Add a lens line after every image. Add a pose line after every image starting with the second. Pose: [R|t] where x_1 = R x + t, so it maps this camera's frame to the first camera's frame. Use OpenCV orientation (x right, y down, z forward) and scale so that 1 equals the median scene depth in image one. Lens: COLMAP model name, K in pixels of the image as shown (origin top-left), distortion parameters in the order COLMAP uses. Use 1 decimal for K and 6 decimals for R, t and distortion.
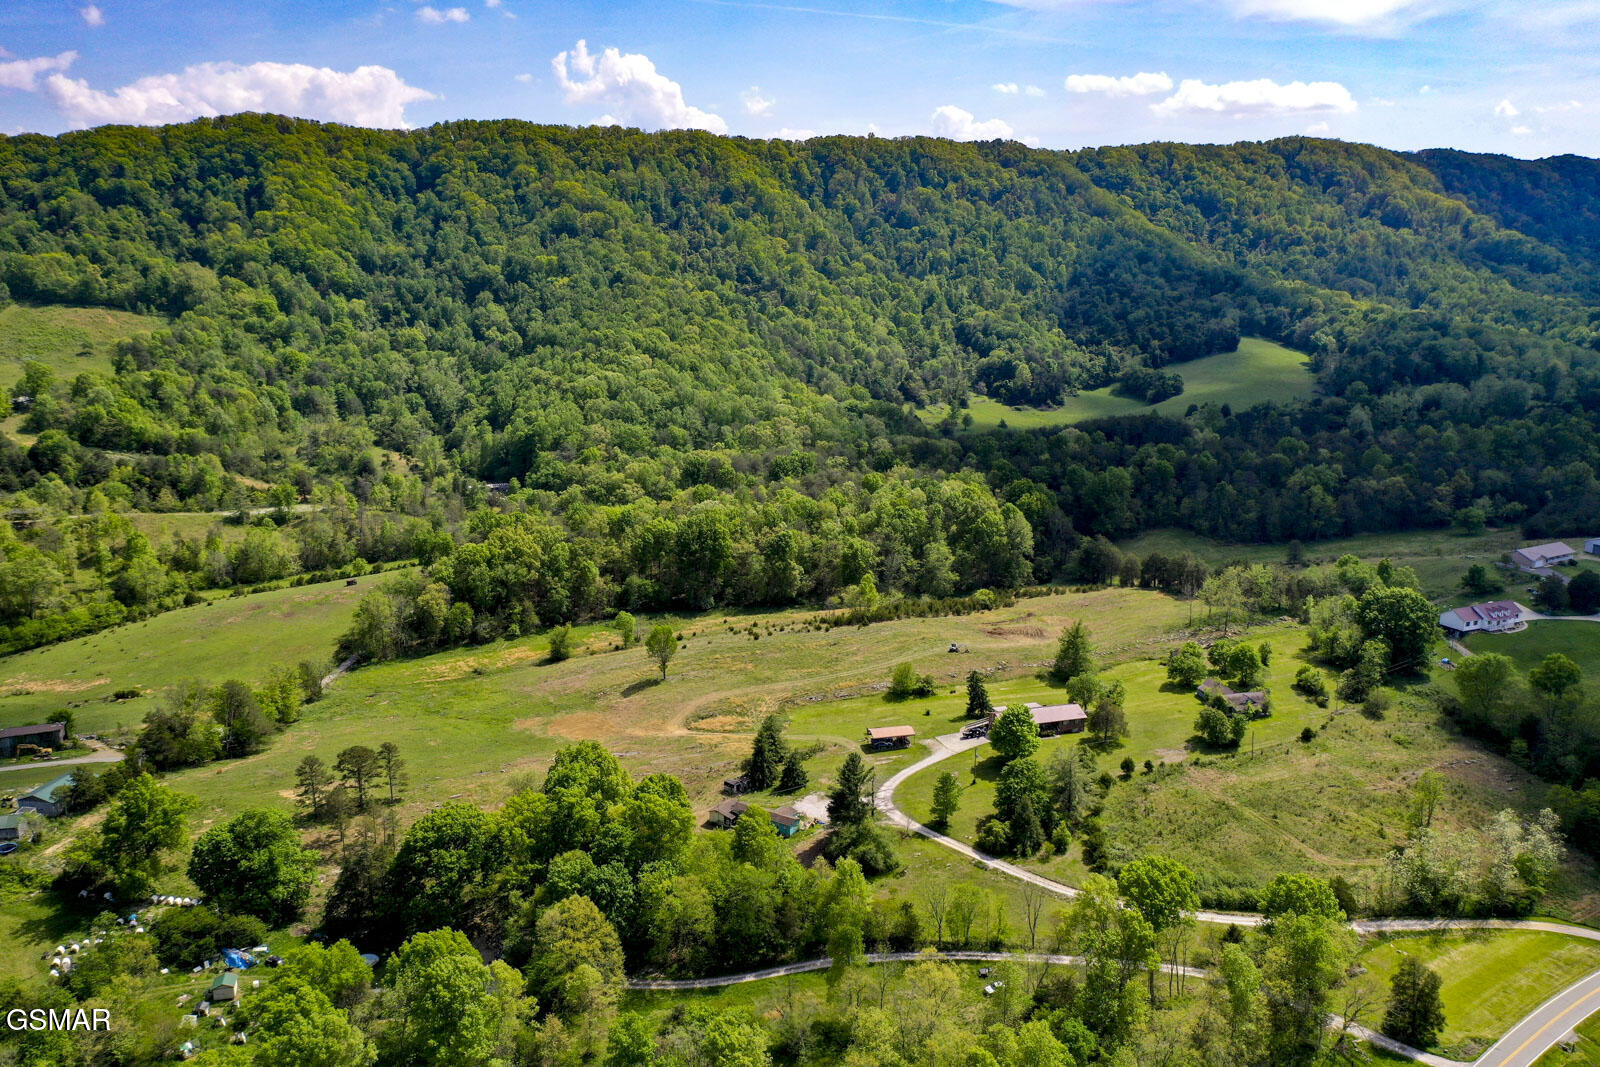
lens RADIAL K [[1256.5, 0, 797.8], [0, 1256.5, 531.0], [0, 0, 1]] dist [-0.005935, -0.001543]
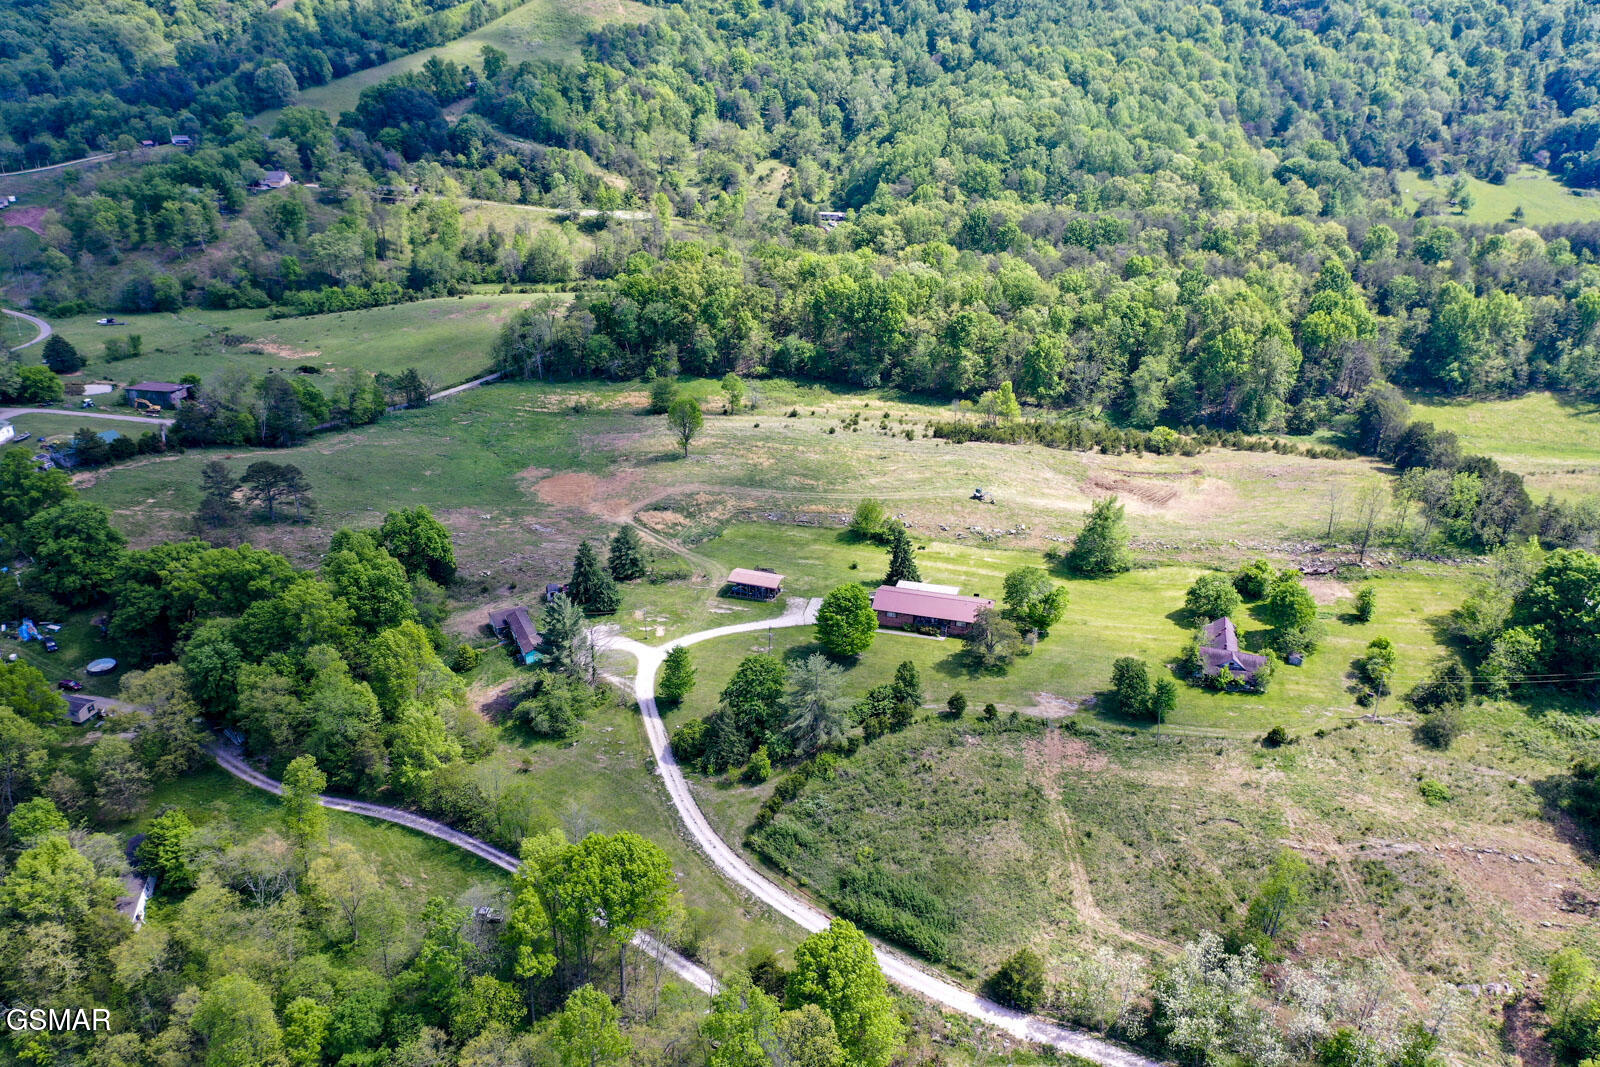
lens RADIAL K [[1256.5, 0, 793.5], [0, 1256.5, 534.8], [0, 0, 1]] dist [-0.005935, -0.001543]
pose [[0.859060, 0.234843, -0.454825, 0.143360], [-0.131224, 0.959890, 0.247775, -0.023199], [0.494770, -0.153169, 0.855419, 0.095911]]
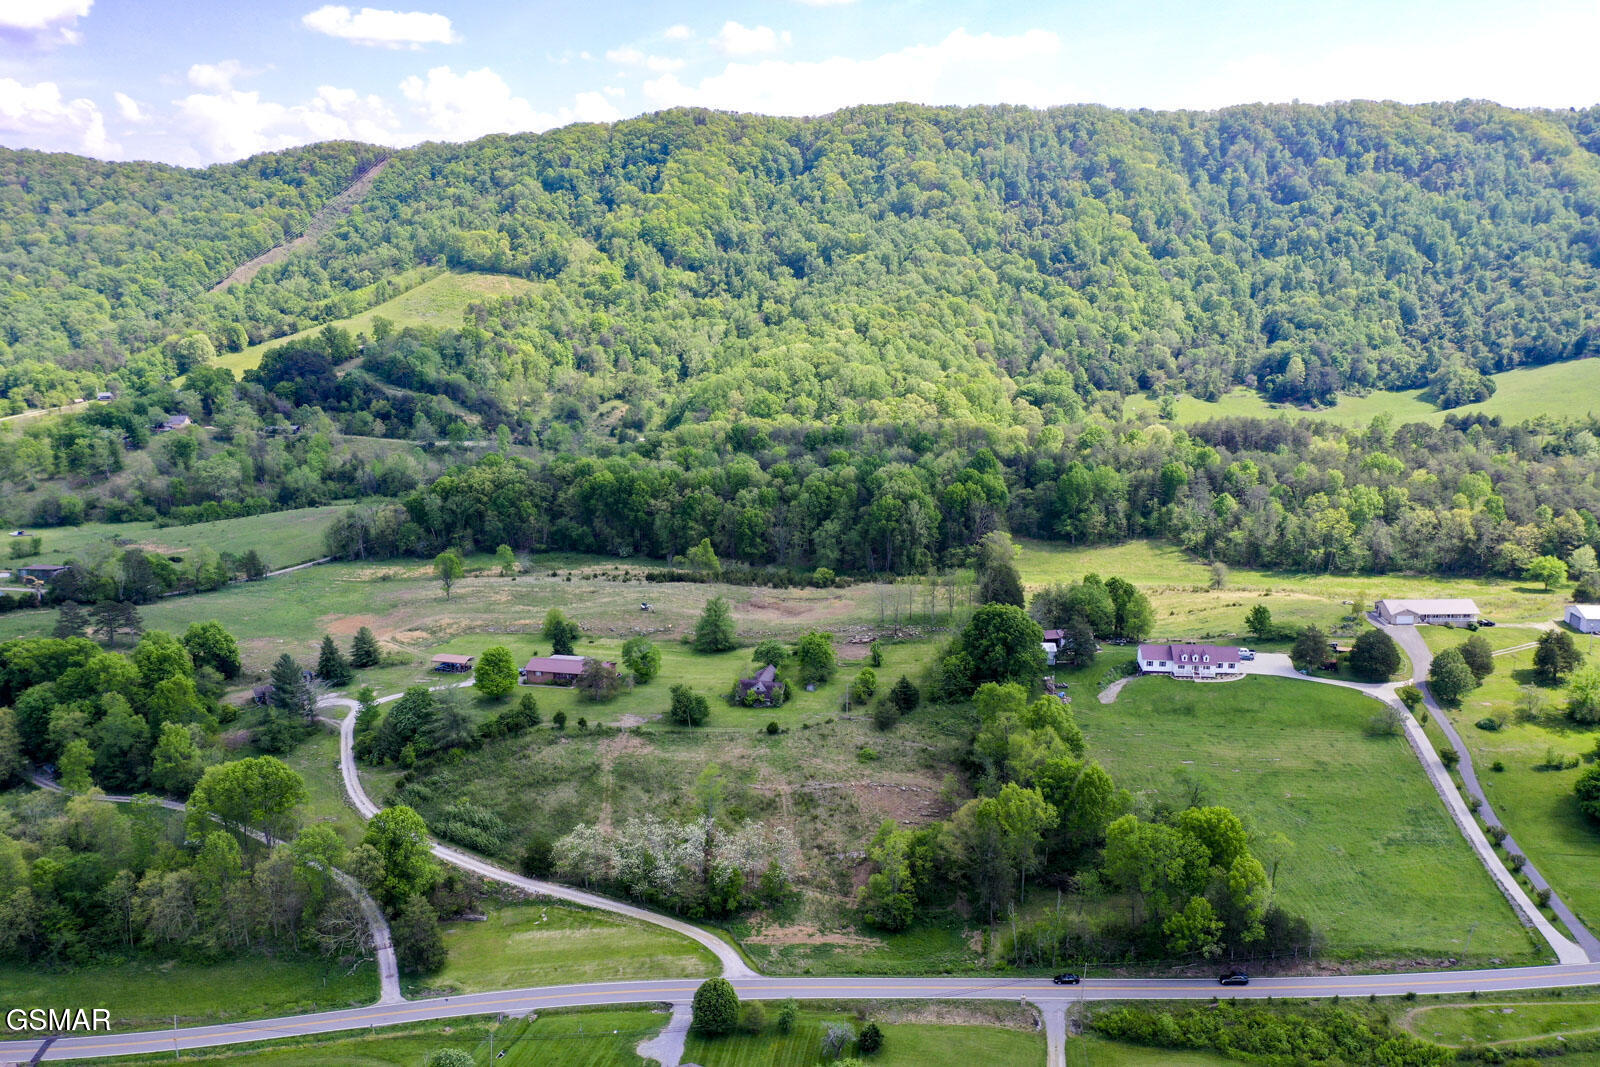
lens RADIAL K [[1256.5, 0, 791.5], [0, 1256.5, 528.4], [0, 0, 1]] dist [-0.005935, -0.001543]
pose [[0.879178, 0.110618, -0.463475, 0.264537], [-0.103152, 0.993799, 0.041518, -0.011017], [0.465193, 0.011307, 0.885137, 0.042062]]
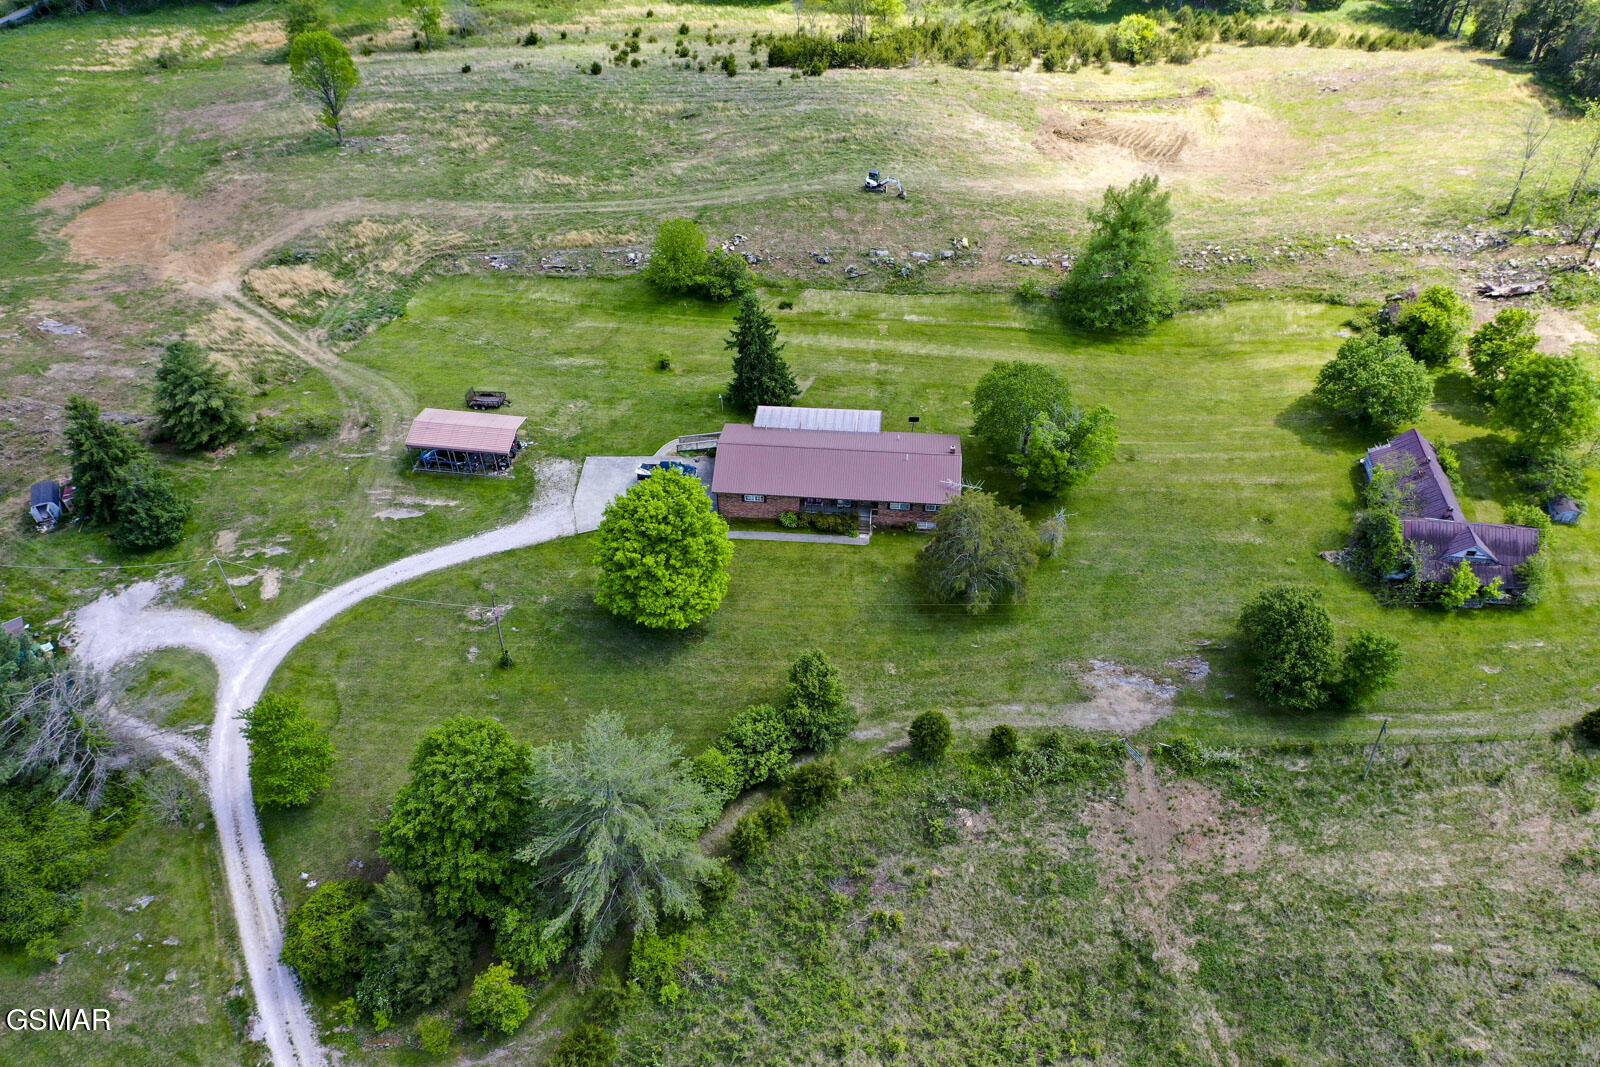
lens RADIAL K [[1256.5, 0, 795.0], [0, 1256.5, 540.7], [0, 0, 1]] dist [-0.005935, -0.001543]
pose [[0.936100, 0.242317, -0.254950, 0.087652], [-0.081365, 0.854358, 0.513276, -0.007559], [0.342194, -0.459734, 0.819481, 0.213368]]
